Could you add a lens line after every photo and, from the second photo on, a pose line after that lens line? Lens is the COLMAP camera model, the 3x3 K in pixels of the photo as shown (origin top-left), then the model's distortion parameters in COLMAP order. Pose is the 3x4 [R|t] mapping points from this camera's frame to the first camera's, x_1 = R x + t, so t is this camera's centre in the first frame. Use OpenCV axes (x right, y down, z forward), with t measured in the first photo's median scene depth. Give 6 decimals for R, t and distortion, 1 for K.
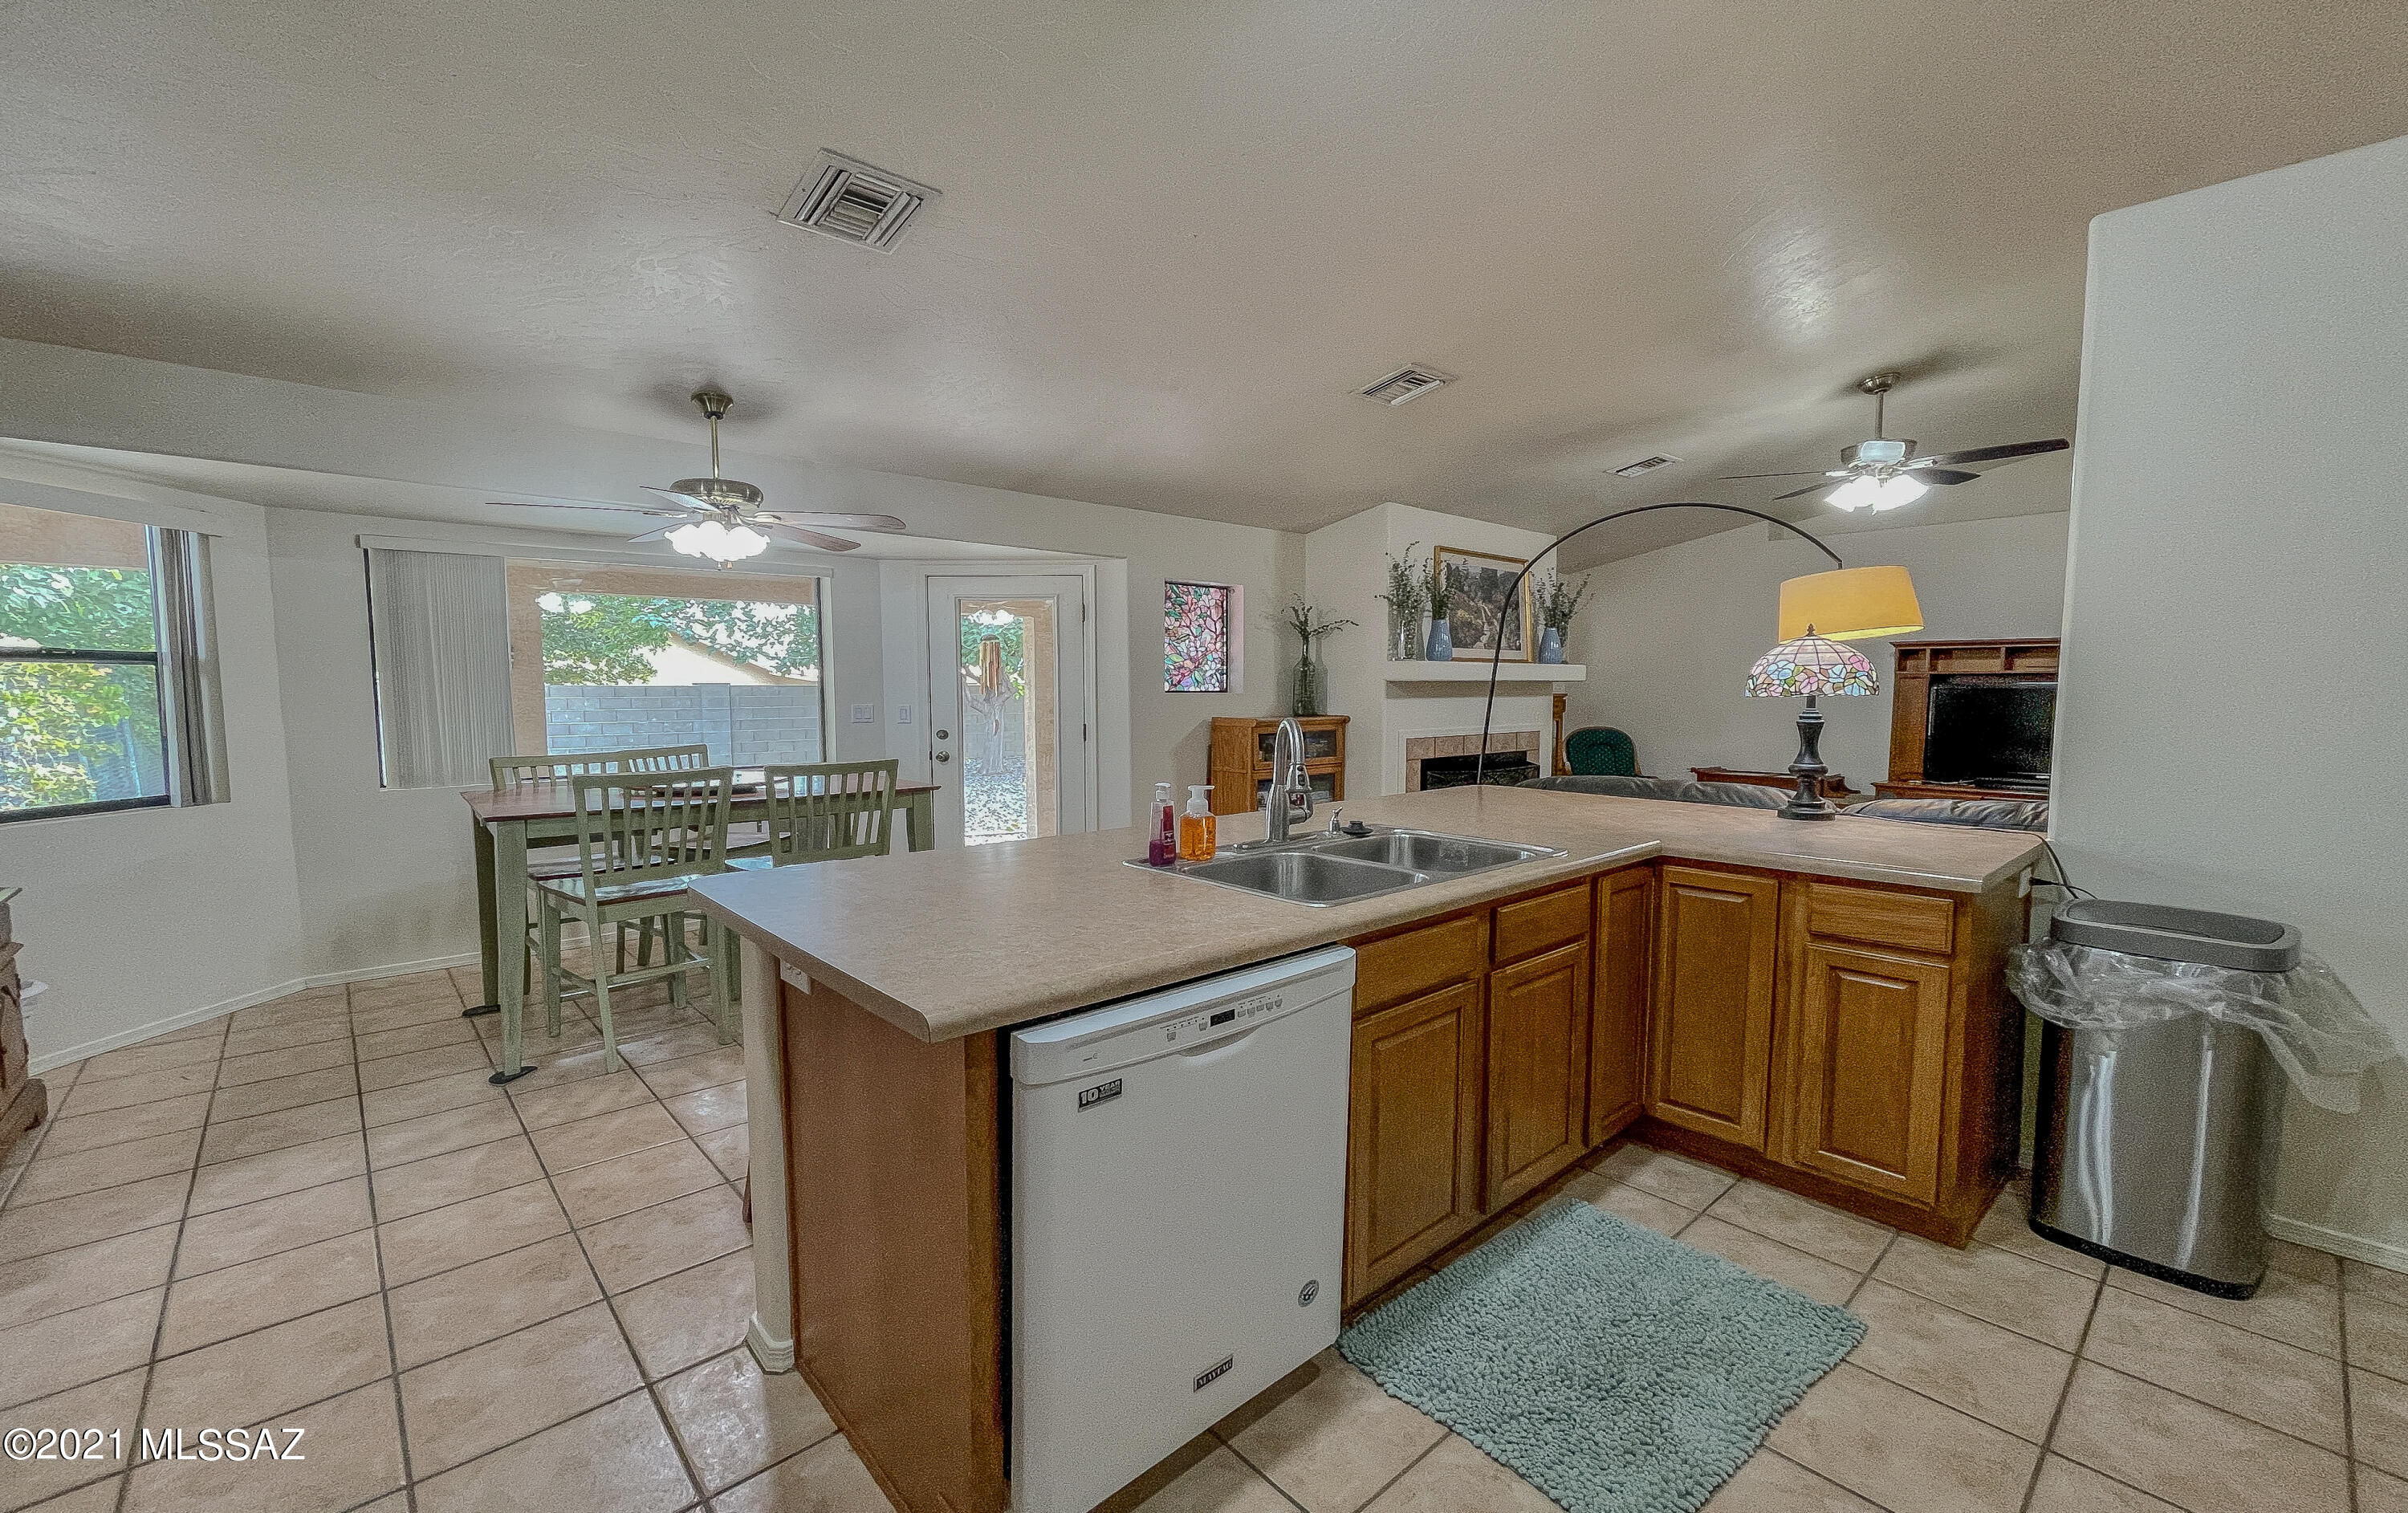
lens RADIAL K [[978.0, 0, 1204.0], [0, 978.0, 756.5], [0, 0, 1]] dist [0.009281, -0.000045]
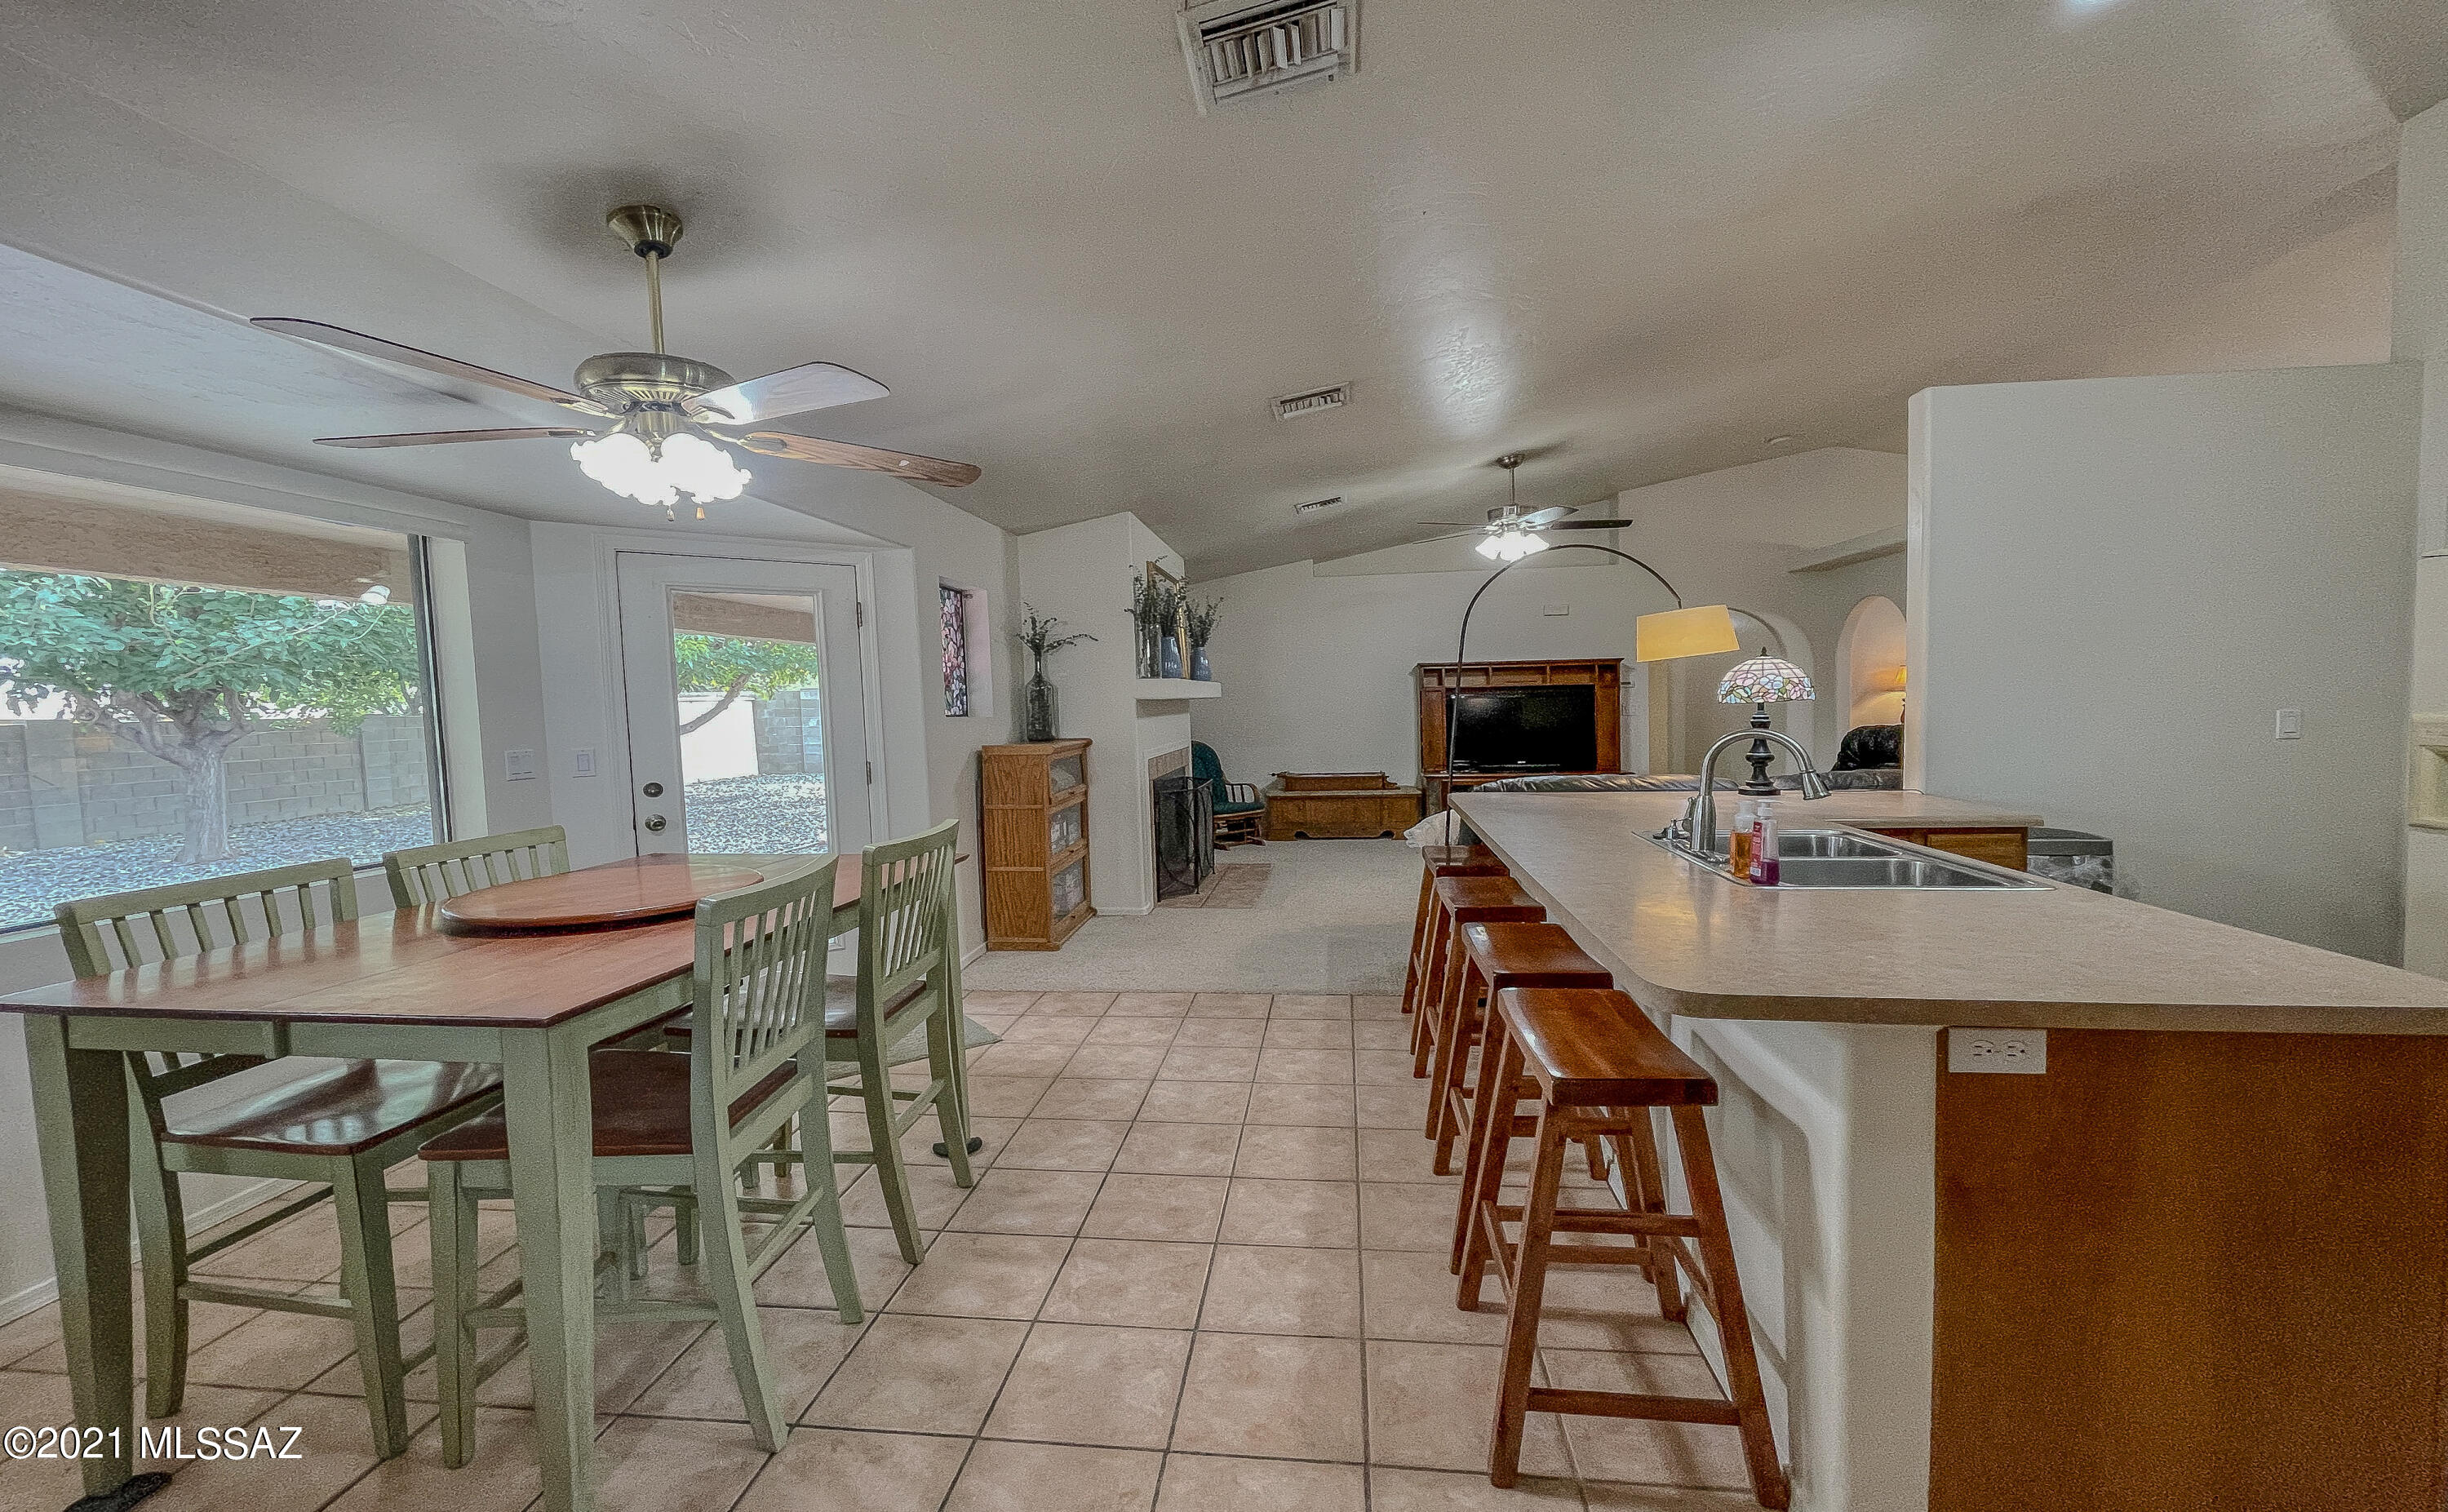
lens RADIAL K [[1014.6, 0, 1218.0], [0, 1014.6, 776.5], [0, 0, 1]] dist [0.000386, 0.000088]
pose [[0.753593, -0.065049, 0.654115, -0.429041], [0.067152, 0.997504, 0.021833, -0.020689], [-0.653902, 0.027472, 0.756080, 0.223231]]
